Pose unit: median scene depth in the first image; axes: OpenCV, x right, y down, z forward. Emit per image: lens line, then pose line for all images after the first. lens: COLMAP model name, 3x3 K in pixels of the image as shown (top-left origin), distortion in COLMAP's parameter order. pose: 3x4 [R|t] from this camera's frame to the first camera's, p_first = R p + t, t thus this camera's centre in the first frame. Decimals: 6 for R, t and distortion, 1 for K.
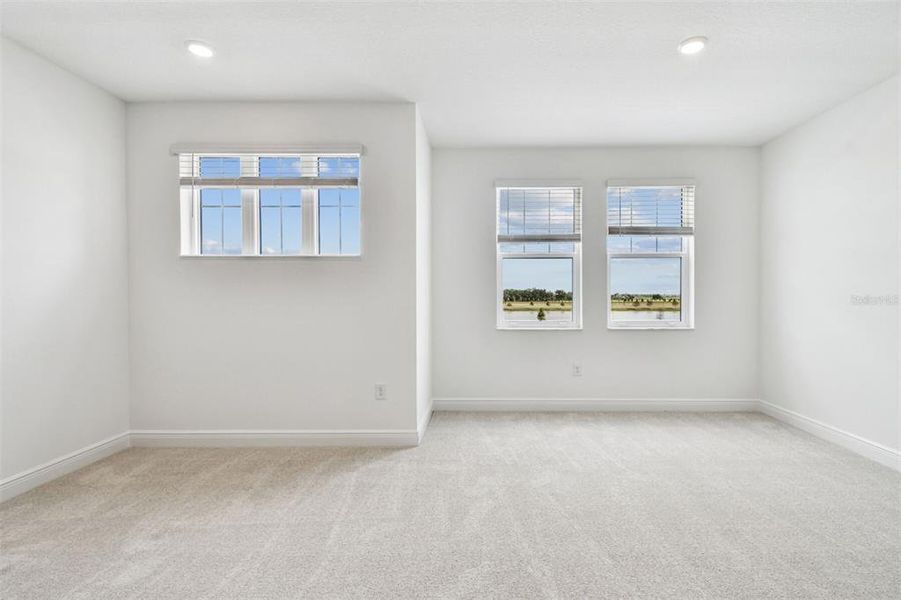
lens RADIAL K [[418.7, 0, 473.1], [0, 418.7, 299.1], [0, 0, 1]] dist [-0.004390, -0.000258]
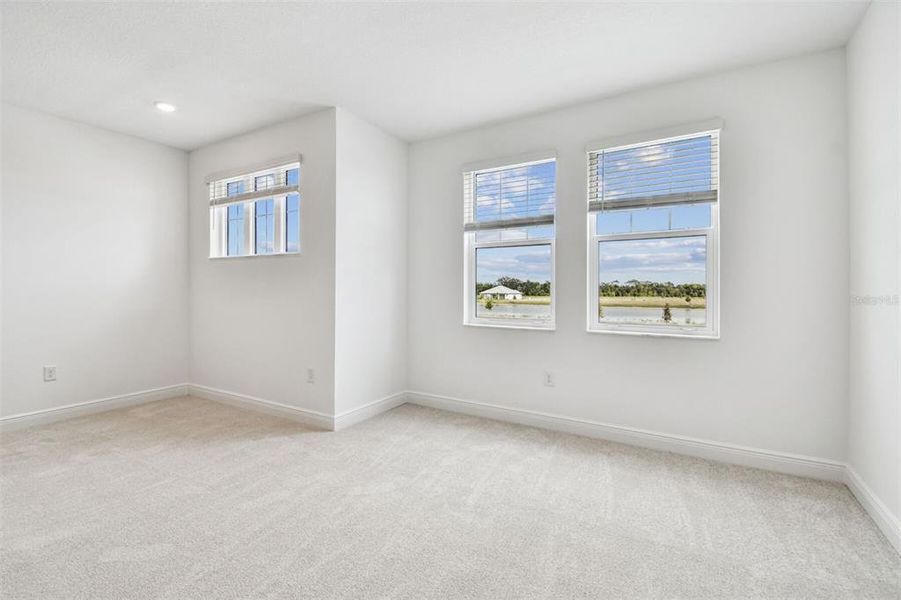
lens RADIAL K [[410.6, 0, 449.5], [0, 410.6, 285.9], [0, 0, 1]] dist [-0.003142, -0.000610]
pose [[0.857490, 0.000483, -0.514501, 0.553478], [-0.008354, 0.999881, -0.012985, -0.002184], [0.514434, 0.015433, 0.857391, 0.222602]]
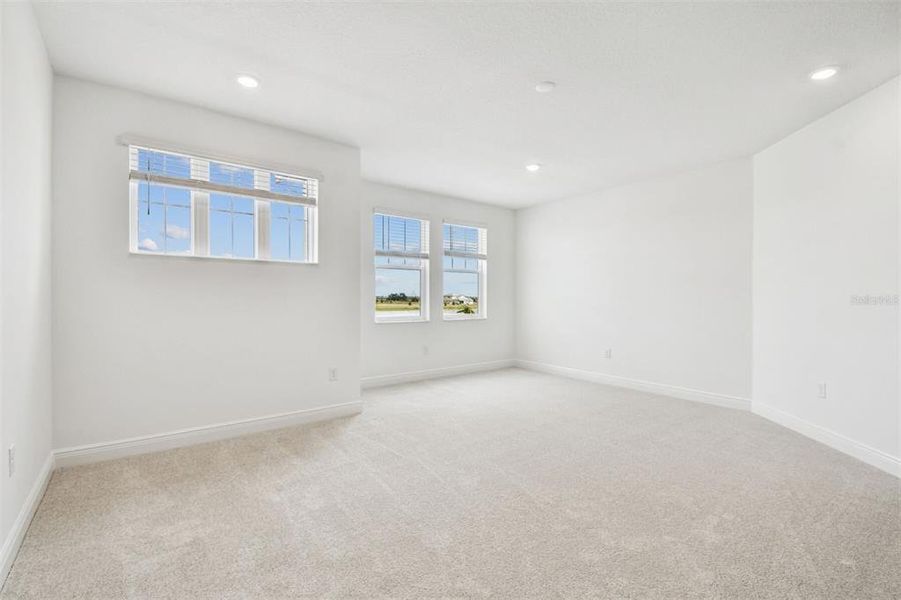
lens RADIAL K [[410.9, 0, 455.0], [0, 410.9, 295.3], [0, 0, 1]] dist [0.003851, -0.000075]
pose [[0.777705, 0.006158, 0.628599, -0.607051], [0.005596, 0.999845, -0.016718, 0.009436], [-0.628604, 0.016519, 0.777550, -0.152229]]
